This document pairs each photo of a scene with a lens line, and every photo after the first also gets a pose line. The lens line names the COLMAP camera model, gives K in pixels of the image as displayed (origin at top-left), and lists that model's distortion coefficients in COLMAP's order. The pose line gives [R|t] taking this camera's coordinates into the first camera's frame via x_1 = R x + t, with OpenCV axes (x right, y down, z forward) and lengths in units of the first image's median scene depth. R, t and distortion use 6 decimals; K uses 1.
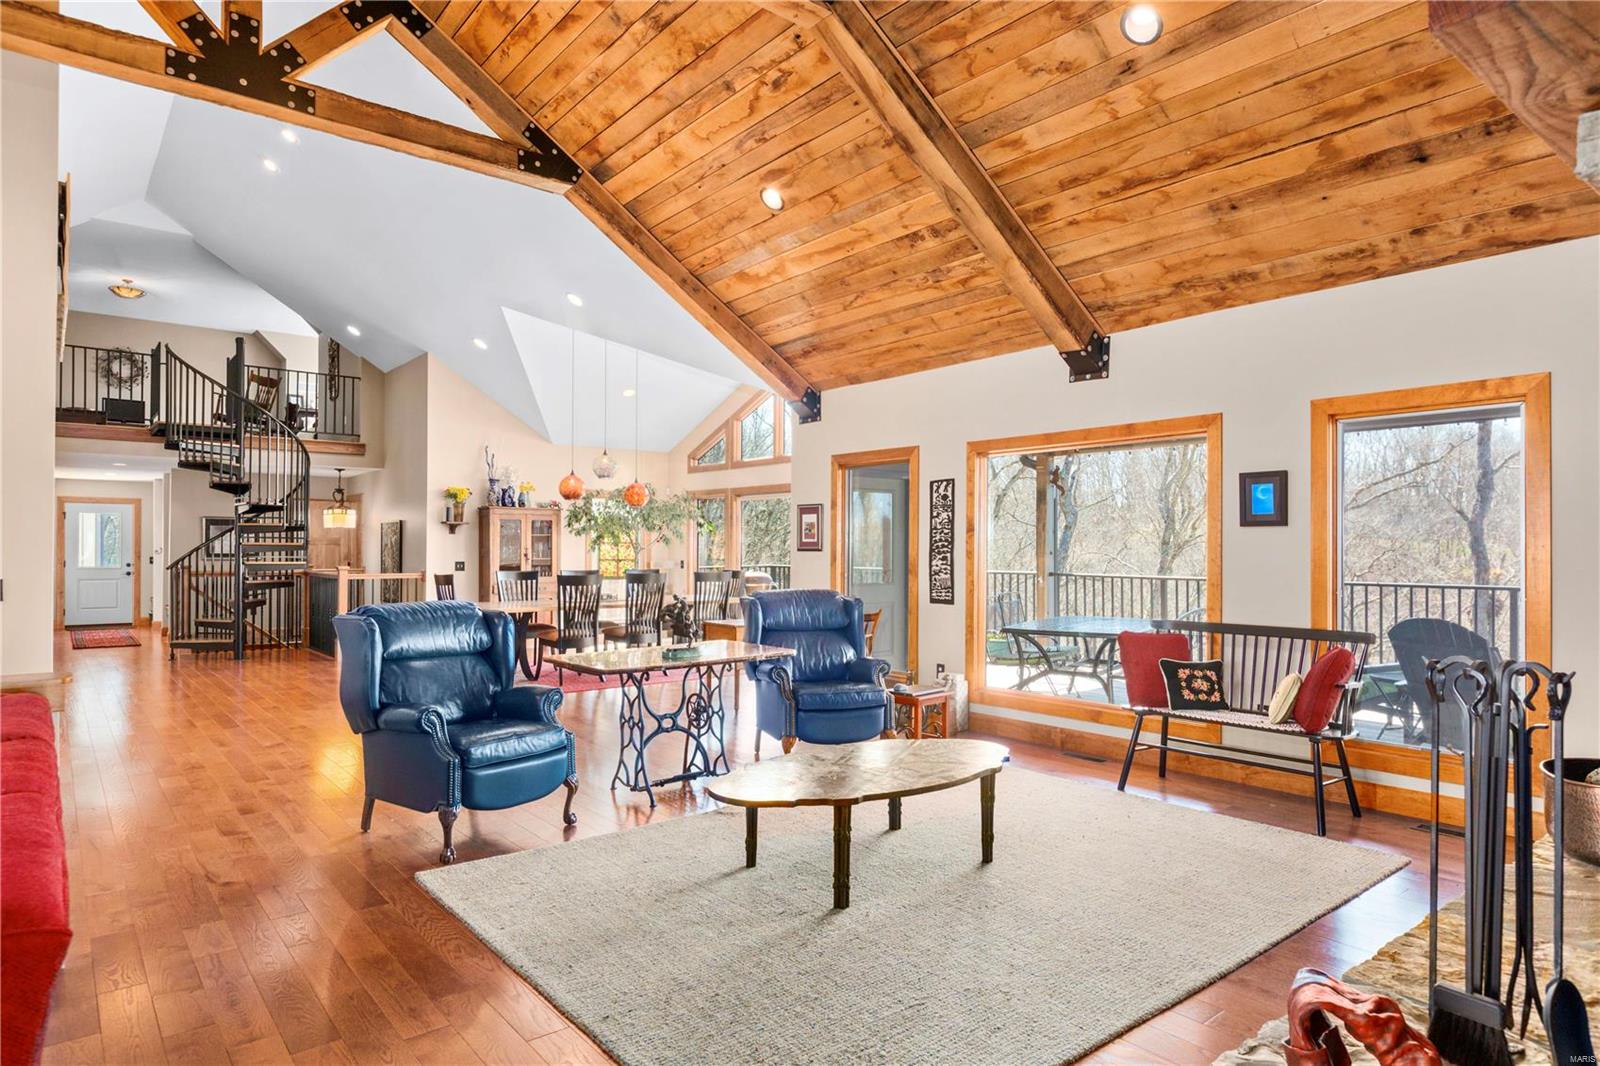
lens RADIAL K [[939.0, 0, 799.5], [0, 939.0, 538.6], [0, 0, 1]] dist [-0.000344, -0.001739]
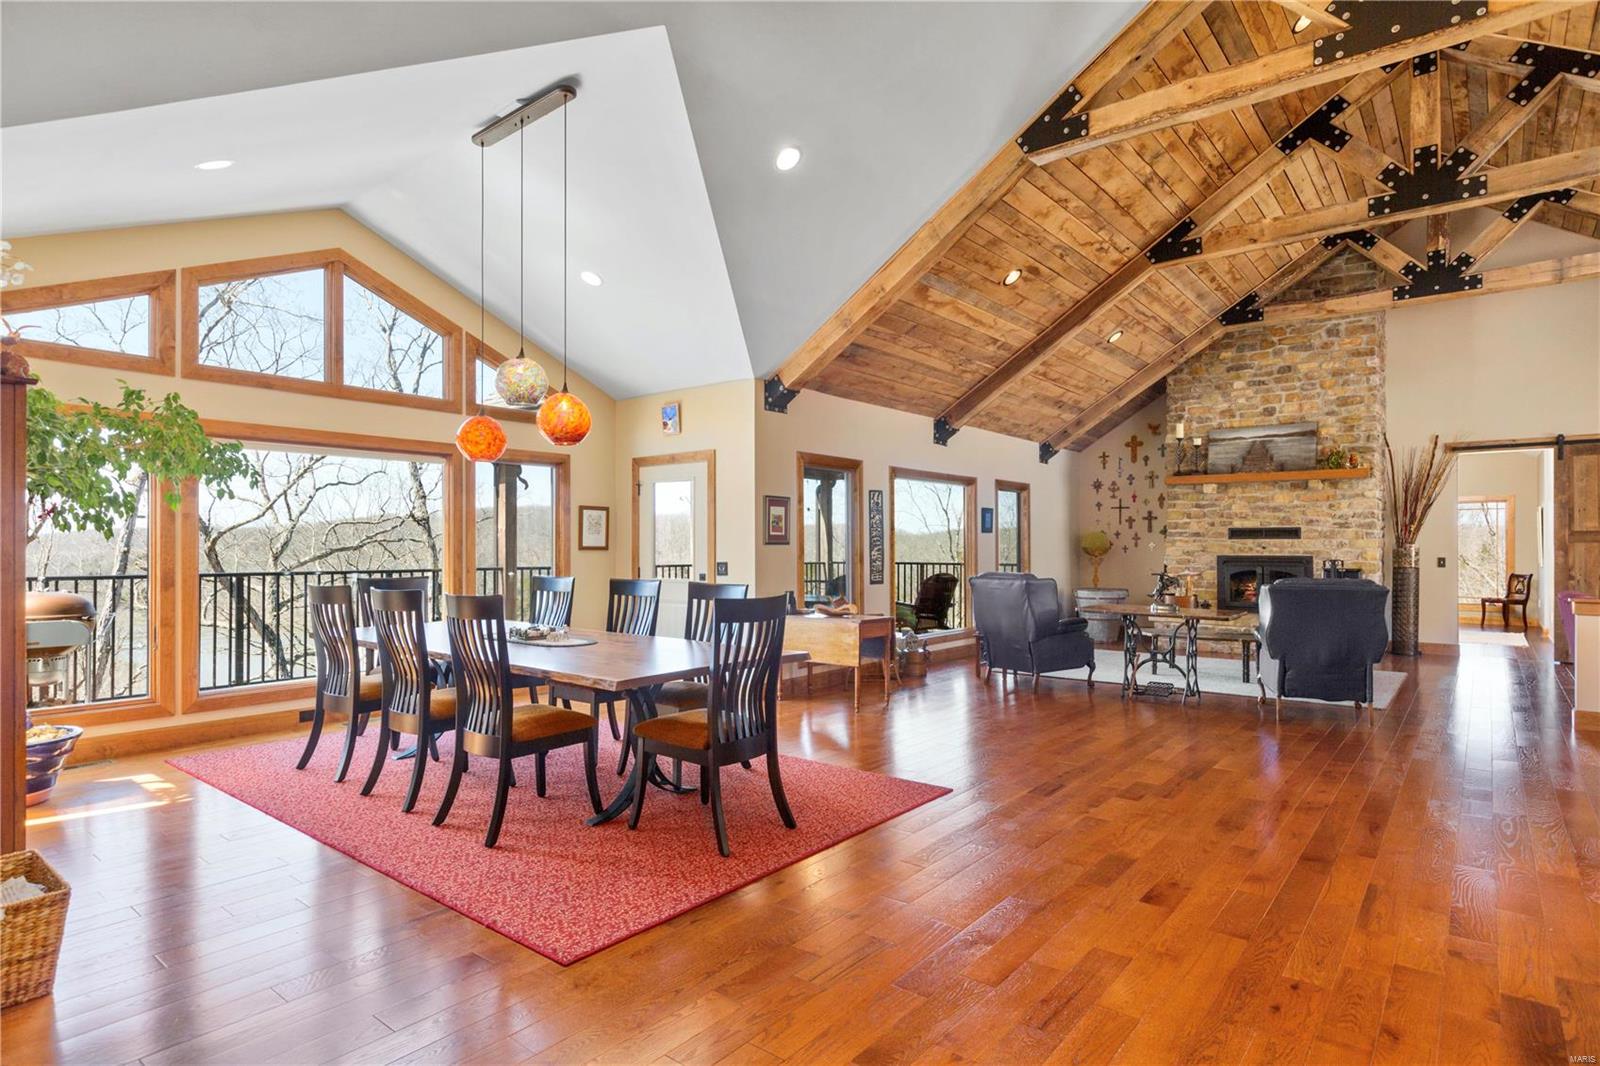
lens RADIAL K [[846.2, 0, 806.0], [0, 846.2, 541.9], [0, 0, 1]] dist [0.003878, -0.001350]
pose [[-0.216669, 0.000976, 0.976245, -0.649207], [-0.012977, 0.999908, -0.003880, 0.010416], [-0.976159, -0.013509, -0.216636, 0.885449]]
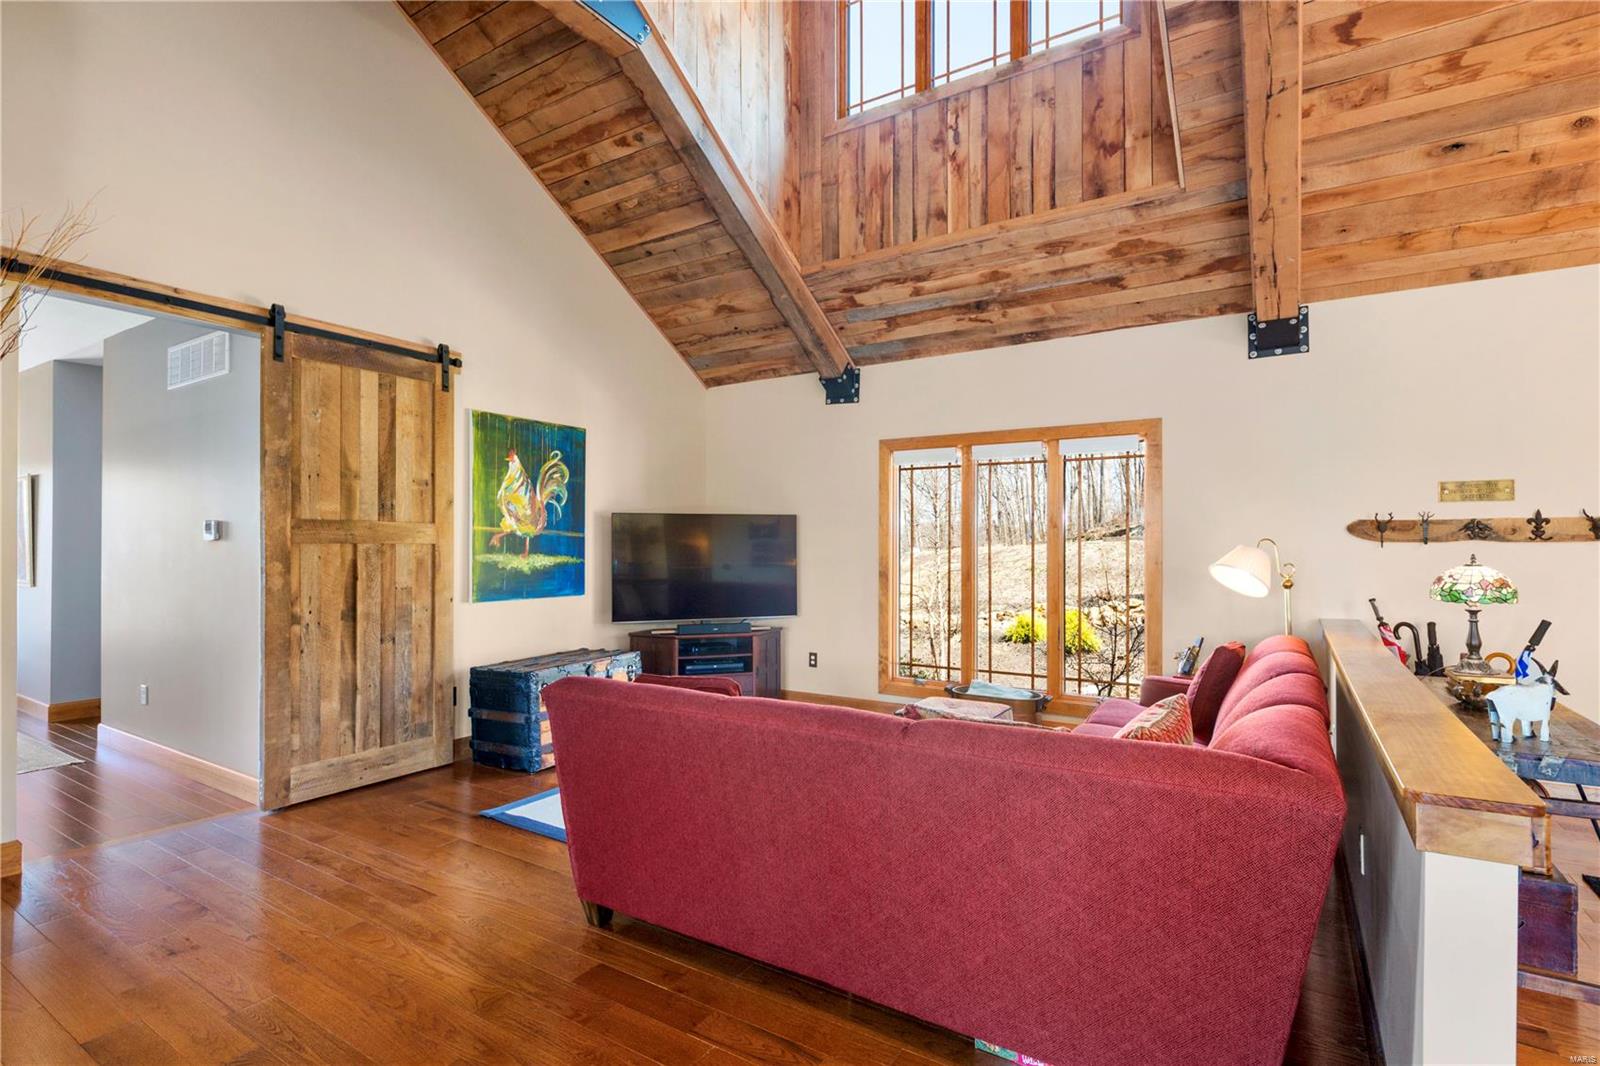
lens RADIAL K [[758.2, 0, 805.2], [0, 758.2, 540.8], [0, 0, 1]] dist [-0.003669, -0.000872]
pose [[-0.945209, -0.009396, -0.326331, -0.088301], [-0.003726, 0.999831, -0.017995, 0.001758], [0.326445, -0.015793, -0.945084, 0.355555]]
